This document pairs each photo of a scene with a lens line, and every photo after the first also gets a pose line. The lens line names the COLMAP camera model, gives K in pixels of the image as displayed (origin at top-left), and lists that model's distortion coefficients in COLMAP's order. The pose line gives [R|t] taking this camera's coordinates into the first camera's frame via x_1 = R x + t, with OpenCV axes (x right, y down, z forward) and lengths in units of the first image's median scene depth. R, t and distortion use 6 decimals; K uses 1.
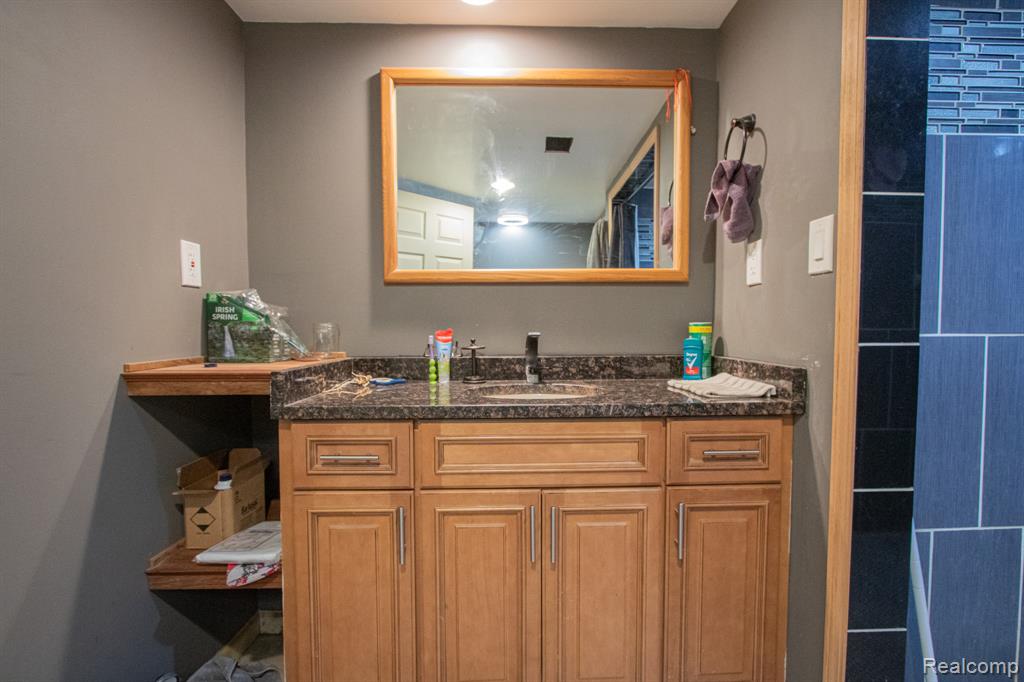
lens RADIAL K [[487.6, 0, 532.0], [0, 487.6, 352.2], [0, 0, 1]] dist [-0.014553, 0.002183]
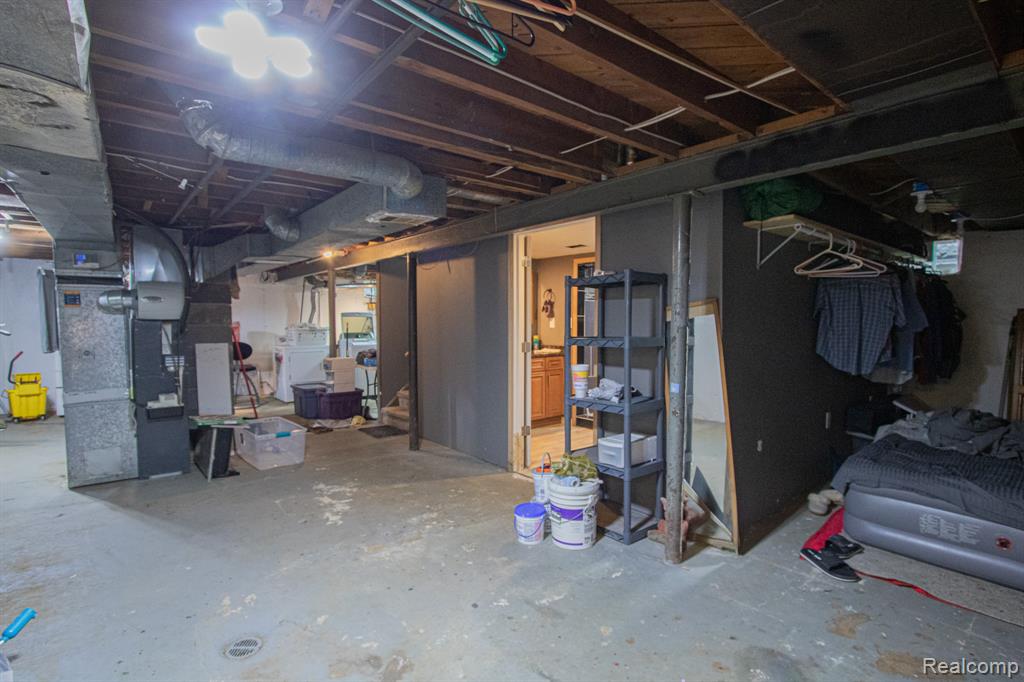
lens RADIAL K [[487.6, 0, 511.3], [0, 487.6, 344.8], [0, 0, 1]] dist [-0.014553, 0.002183]
pose [[0.801520, -0.034512, 0.596971, -2.936086], [0.030356, 0.999394, 0.017020, -0.083062], [-0.597197, 0.004480, 0.802082, -2.746317]]
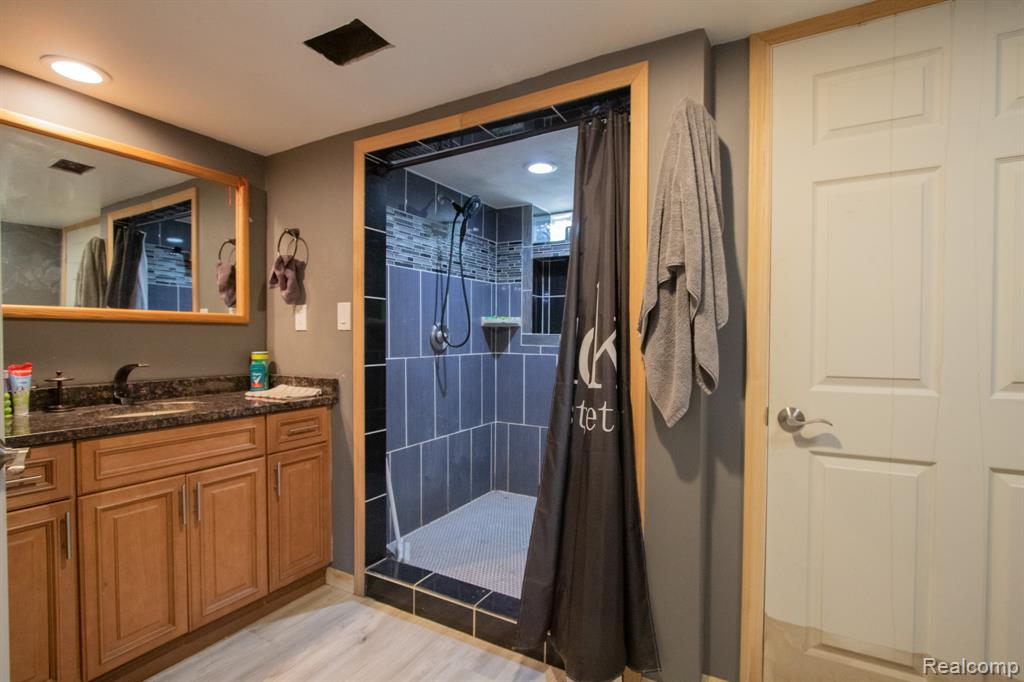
lens RADIAL K [[487.6, 0, 510.4], [0, 487.6, 345.2], [0, 0, 1]] dist [-0.014553, 0.002183]
pose [[0.541272, -0.008346, 0.840806, -0.660696], [0.037967, 0.999173, -0.014523, -0.042822], [-0.839990, 0.039784, 0.541141, -0.599665]]
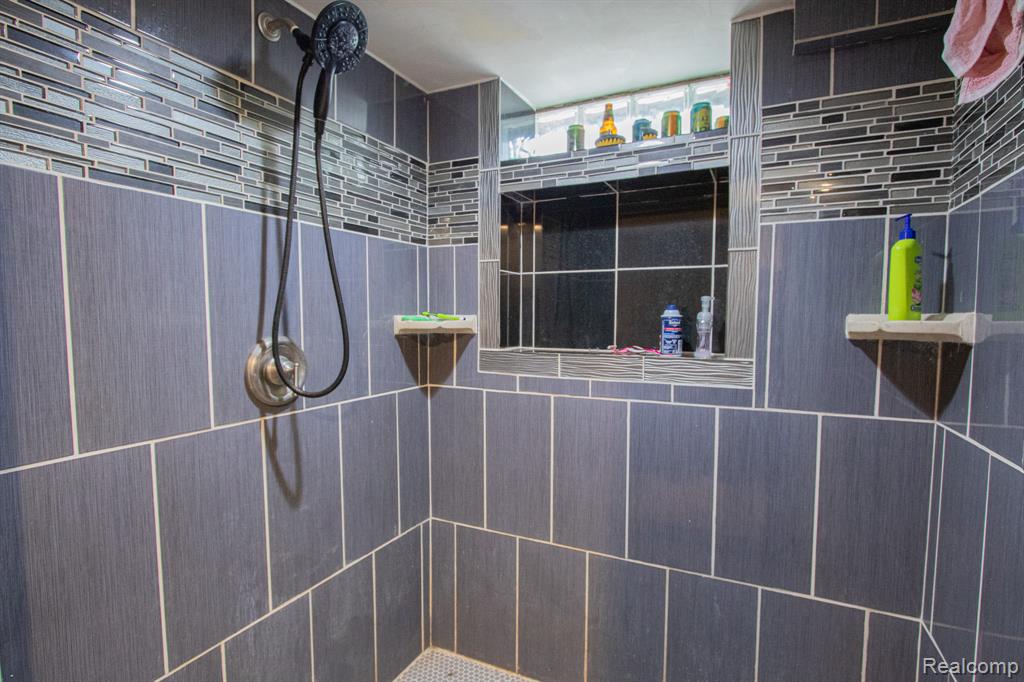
lens RADIAL K [[487.6, 0, 513.8], [0, 487.6, 350.5], [0, 0, 1]] dist [-0.014553, 0.002183]
pose [[0.486467, -0.060185, 0.871624, 0.541009], [0.043119, 0.998063, 0.044850, -0.195437], [-0.872635, 0.015765, 0.488119, 0.080707]]
